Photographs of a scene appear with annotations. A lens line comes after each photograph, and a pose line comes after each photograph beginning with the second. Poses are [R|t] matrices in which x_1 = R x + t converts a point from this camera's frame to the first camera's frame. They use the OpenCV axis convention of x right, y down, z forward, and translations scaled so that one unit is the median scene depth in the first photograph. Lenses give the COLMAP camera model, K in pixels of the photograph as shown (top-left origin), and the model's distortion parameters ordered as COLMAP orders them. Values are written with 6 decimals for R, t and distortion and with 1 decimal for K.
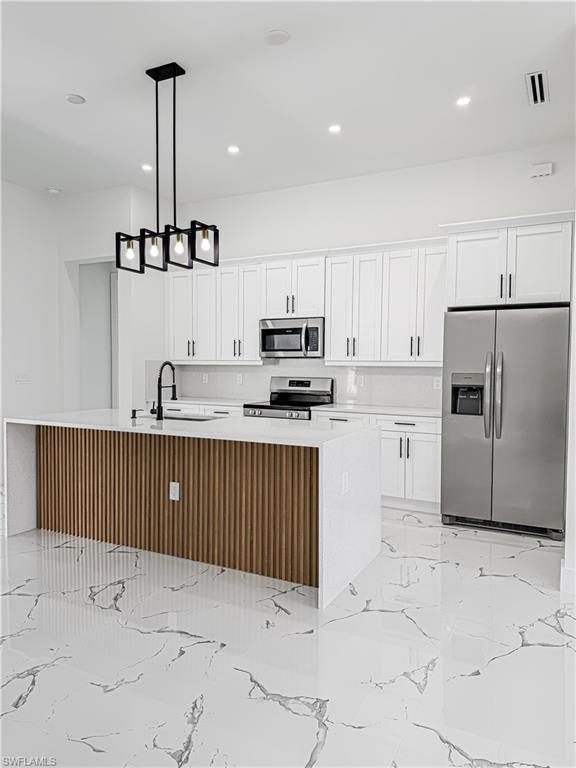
lens RADIAL K [[540.7, 0, 296.0], [0, 540.7, 383.2], [0, 0, 1]] dist [0.044123, -0.056111]
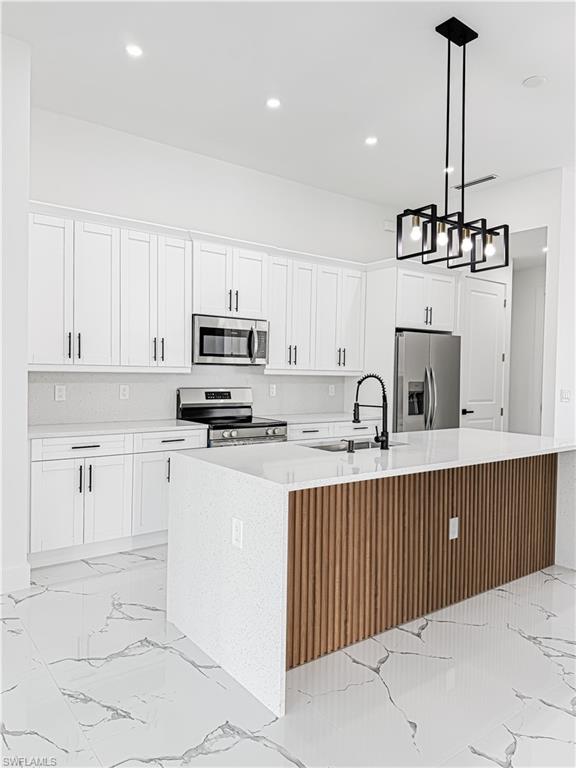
lens RADIAL K [[540.7, 0, 288.9], [0, 540.7, 381.6], [0, 0, 1]] dist [0.044123, -0.056111]
pose [[0.435411, -0.015290, 0.900102, -0.752814], [0.015152, 0.999839, 0.009654, -0.029471], [-0.900104, 0.009435, 0.435572, 0.586100]]
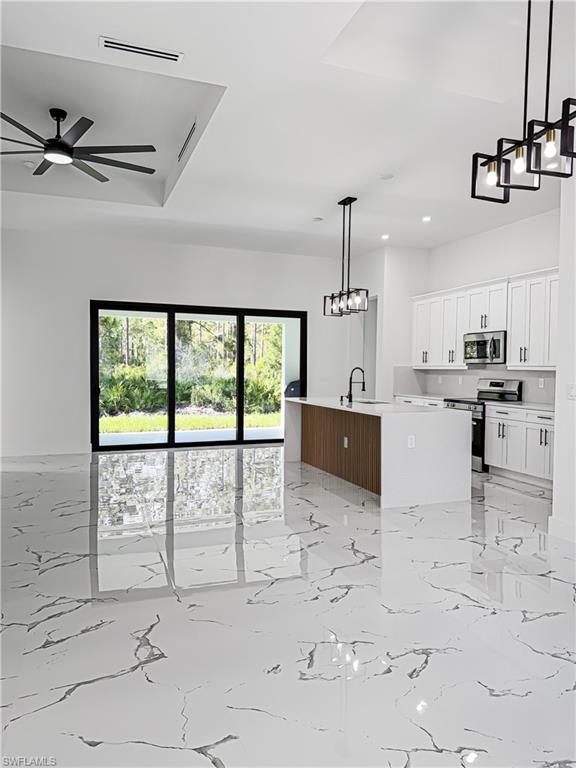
lens RADIAL K [[540.7, 0, 283.8], [0, 540.7, 379.6], [0, 0, 1]] dist [0.044123, -0.056111]
pose [[0.744378, 0.011872, -0.667653, 0.516451], [-0.022998, 0.999705, -0.007864, 0.011526], [0.667363, 0.021209, 0.744431, -0.275971]]
